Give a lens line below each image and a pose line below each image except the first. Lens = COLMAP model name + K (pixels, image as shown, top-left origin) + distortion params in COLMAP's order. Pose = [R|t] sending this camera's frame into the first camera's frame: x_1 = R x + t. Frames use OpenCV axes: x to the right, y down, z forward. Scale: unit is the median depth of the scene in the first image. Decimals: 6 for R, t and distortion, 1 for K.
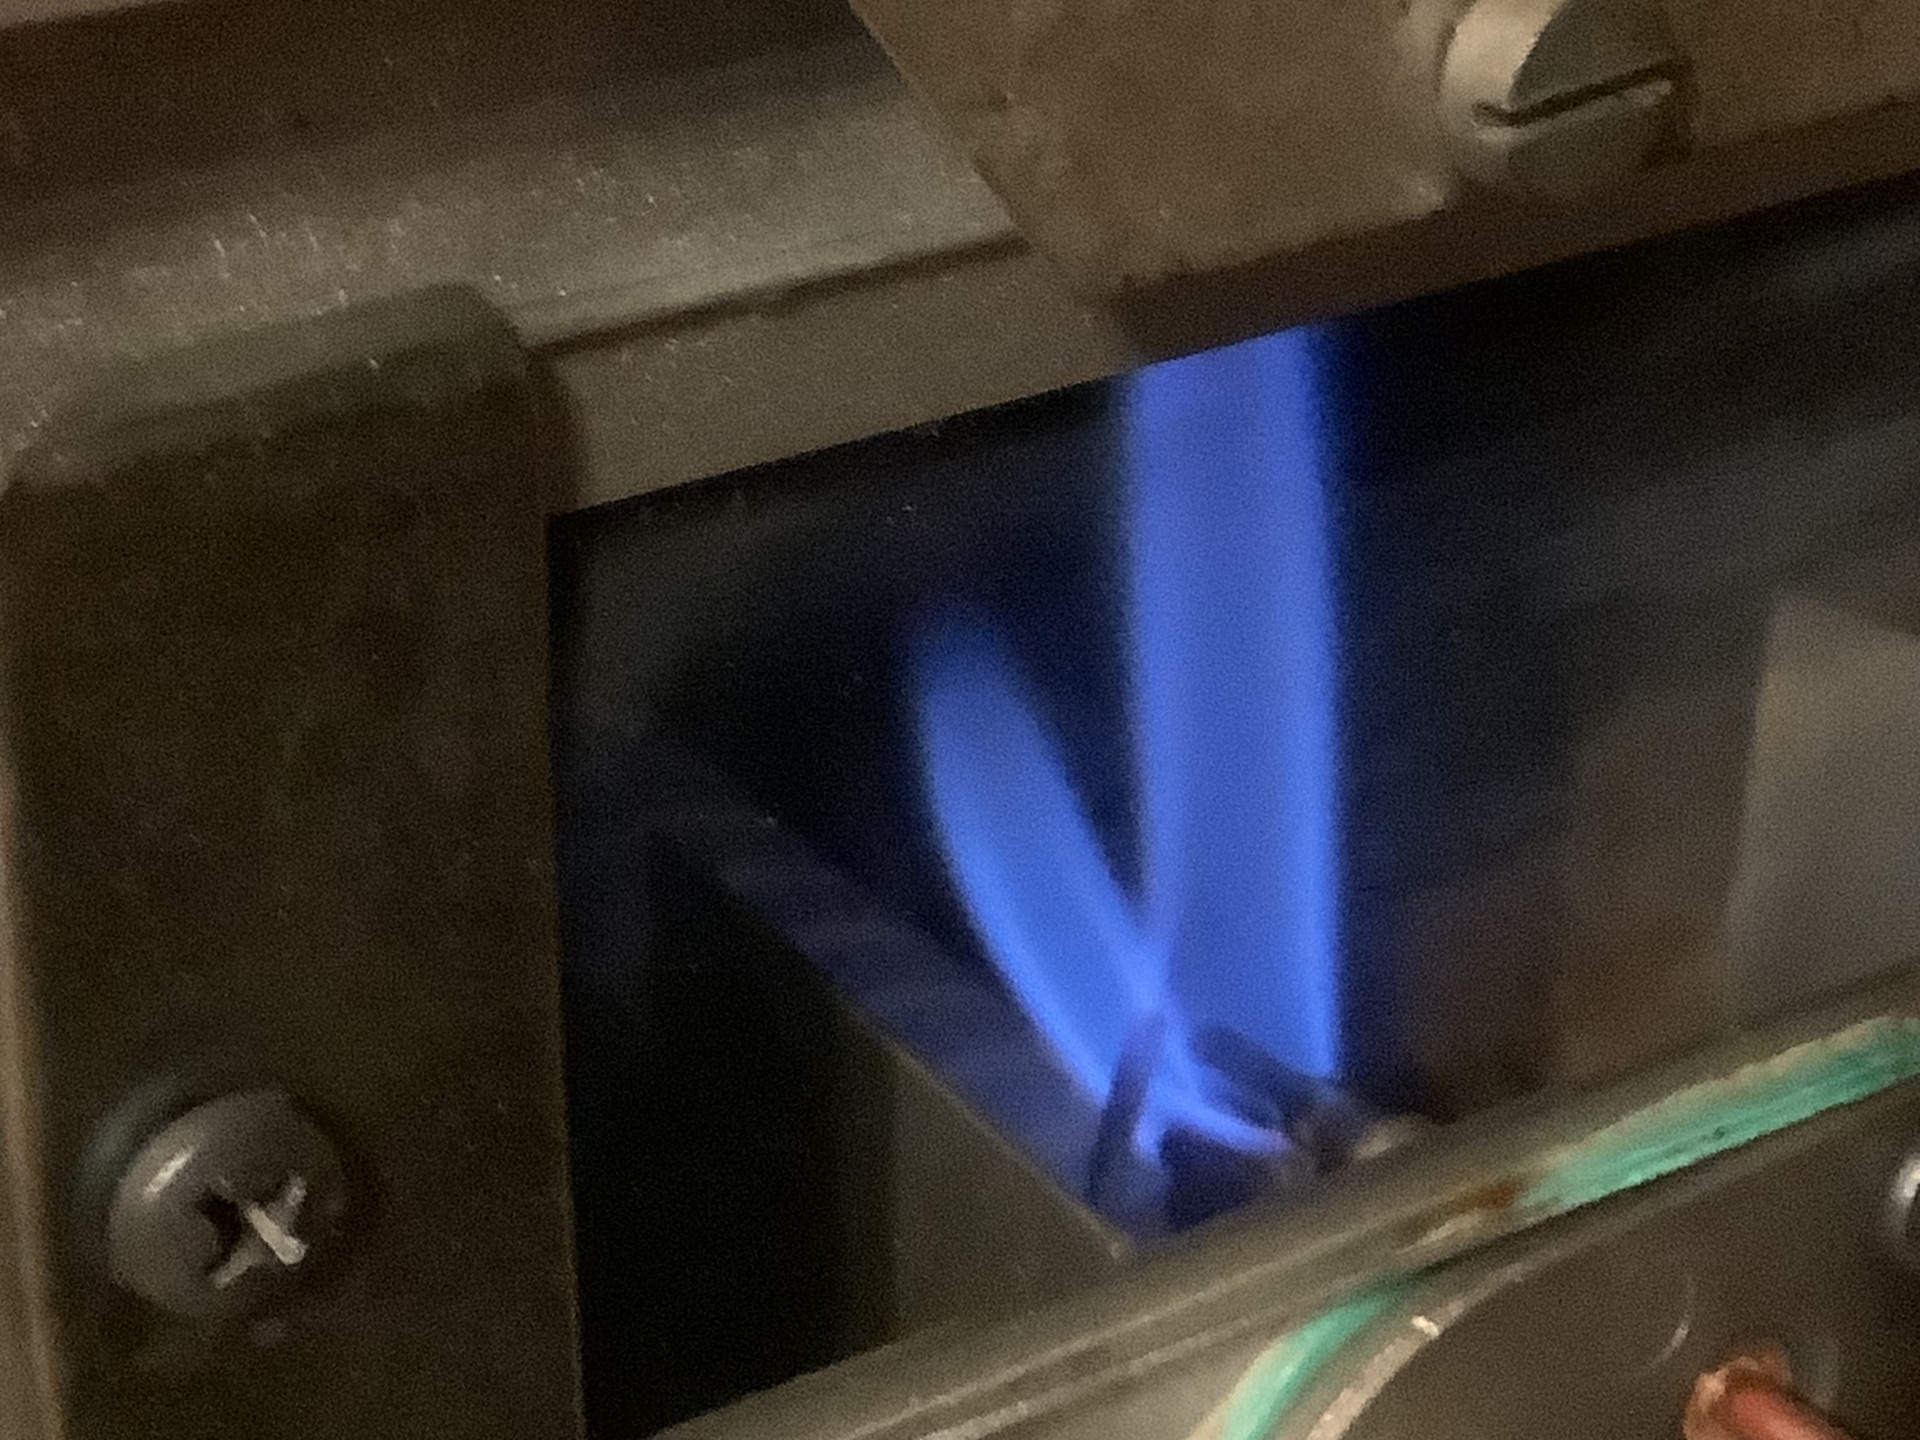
lens RADIAL K [[4066.8, 0, 954.7], [0, 4066.8, 709.2], [0, 0, 1]] dist [0.169212, 0.000000]
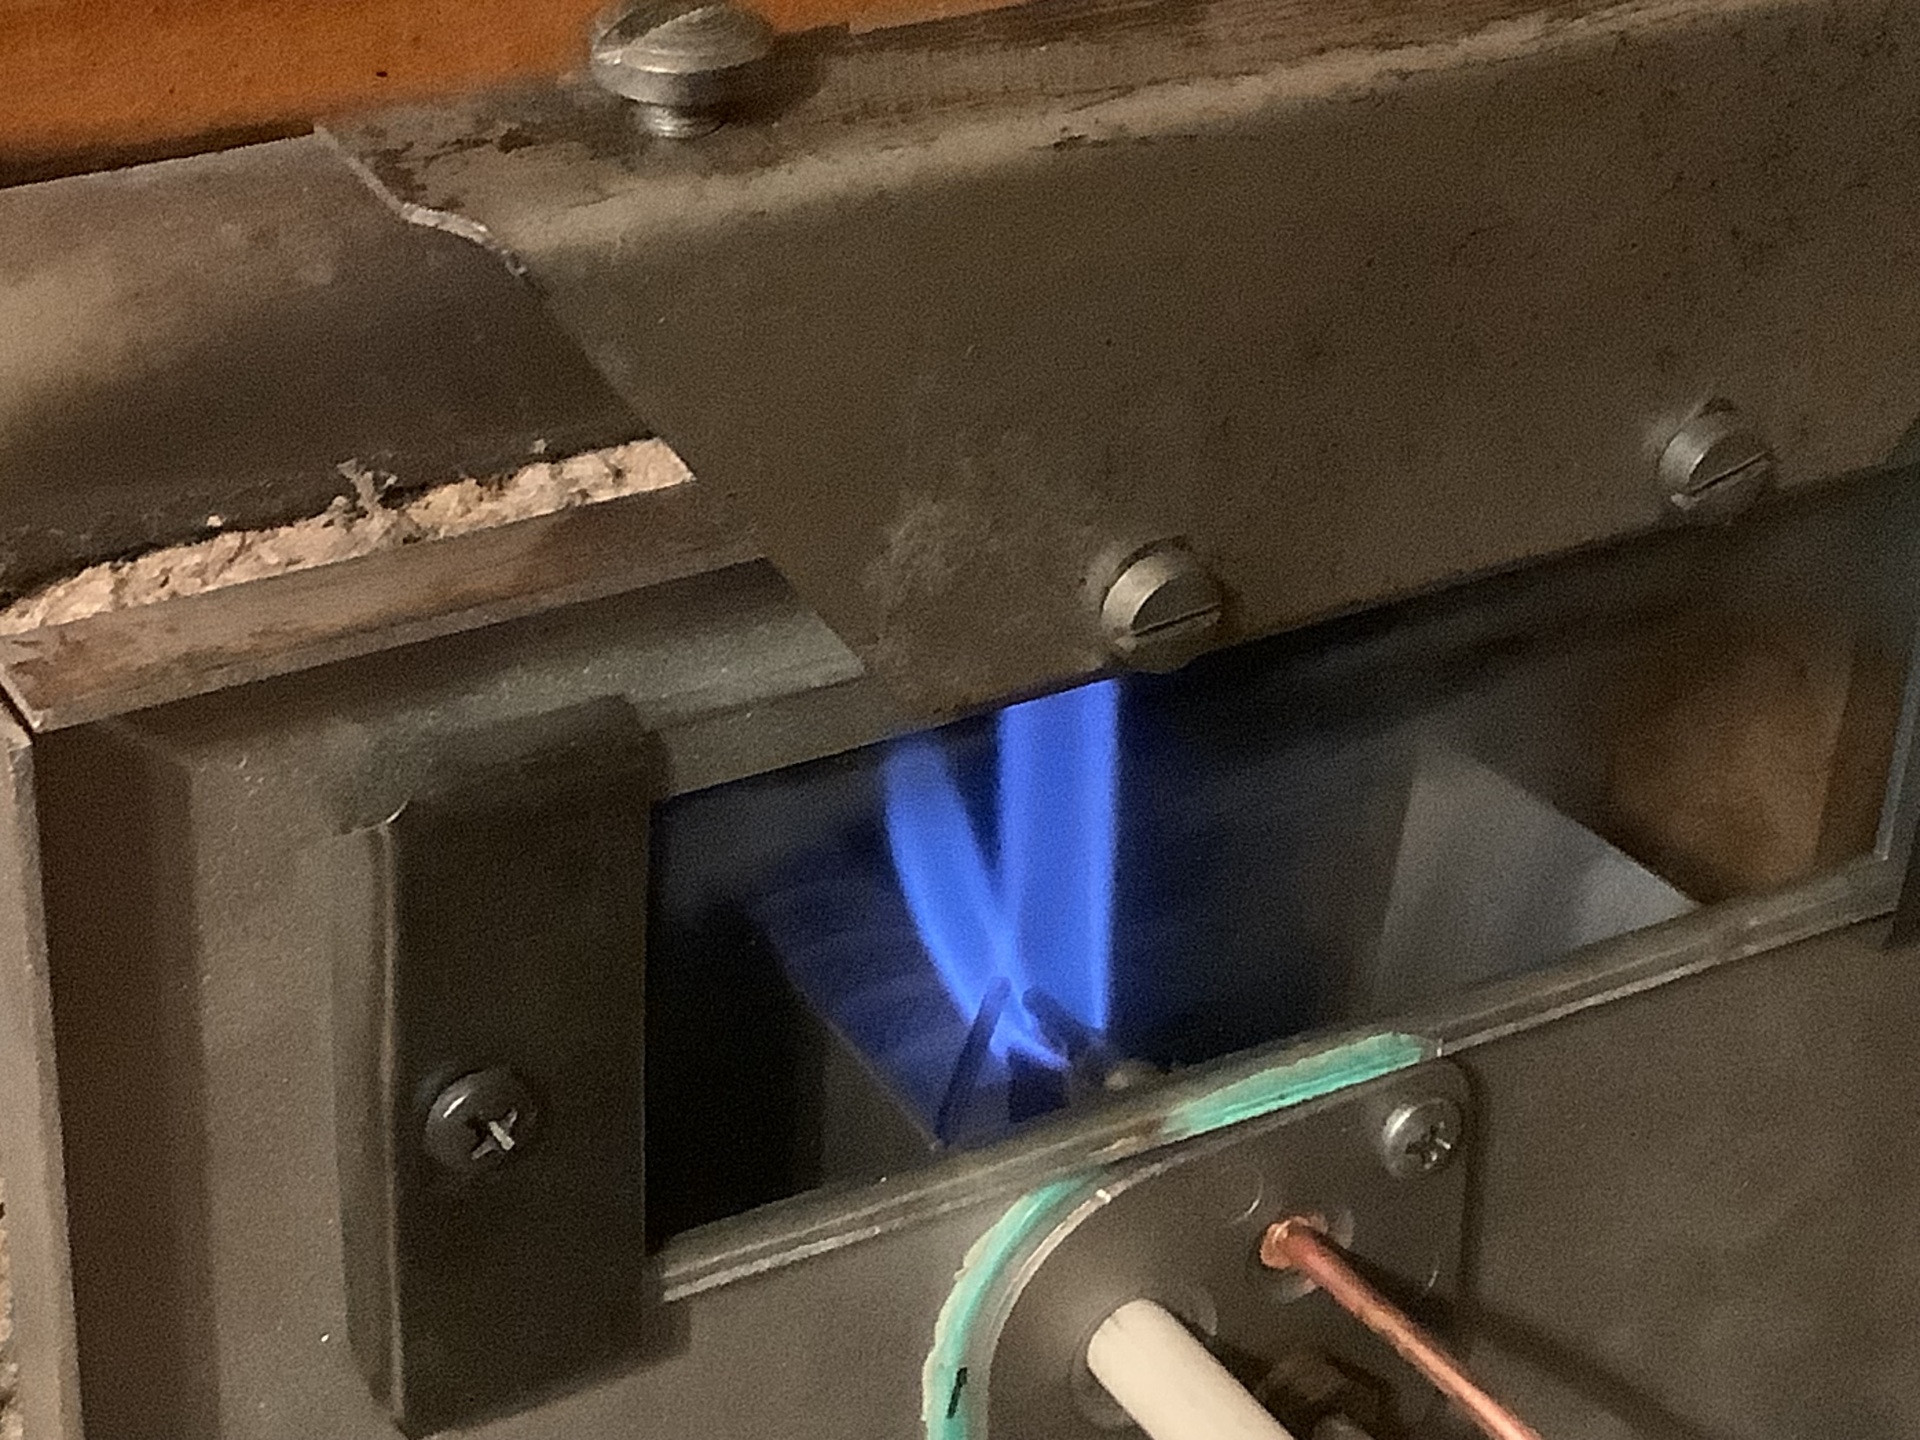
lens RADIAL K [[4066.8, 0, 959.5], [0, 4066.8, 729.3], [0, 0, 1]] dist [0.169212, 0.000000]
pose [[0.997633, 0.064981, -0.022485, 0.077860], [-0.062944, 0.994661, 0.081778, -0.204670], [0.027679, -0.080169, 0.996397, -0.817526]]
